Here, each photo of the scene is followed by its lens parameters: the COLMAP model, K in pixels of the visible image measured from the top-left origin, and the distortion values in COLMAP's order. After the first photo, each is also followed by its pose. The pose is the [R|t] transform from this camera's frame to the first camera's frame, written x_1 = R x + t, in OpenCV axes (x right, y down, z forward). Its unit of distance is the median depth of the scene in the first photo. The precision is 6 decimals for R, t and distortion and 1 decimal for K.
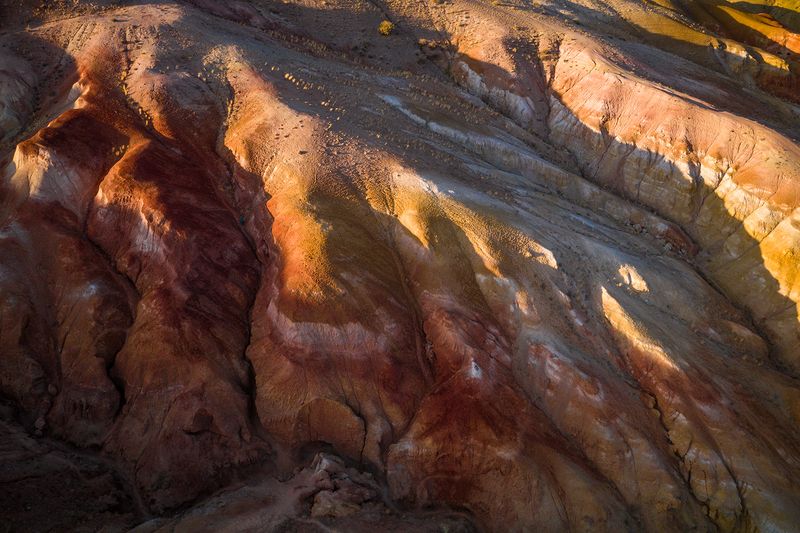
lens RADIAL K [[674.9, 0, 399.7], [0, 674.9, 256.1], [0, 0, 1]] dist [-0.016082, 0.073888]
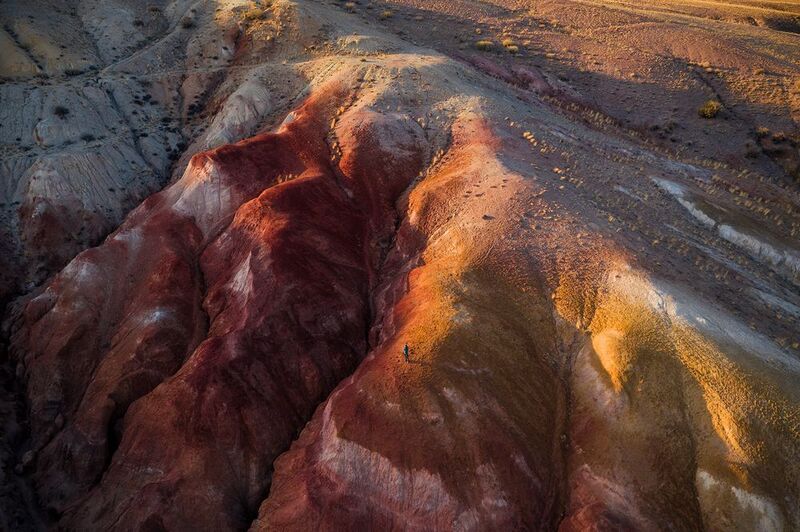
lens RADIAL K [[674.9, 0, 399.7], [0, 674.9, 255.6], [0, 0, 1]] dist [-0.016082, 0.073888]
pose [[0.834039, 0.180197, -0.521449, 0.159421], [-0.281442, 0.951892, -0.121212, -0.003387], [0.474521, 0.247853, 0.844630, 0.373111]]
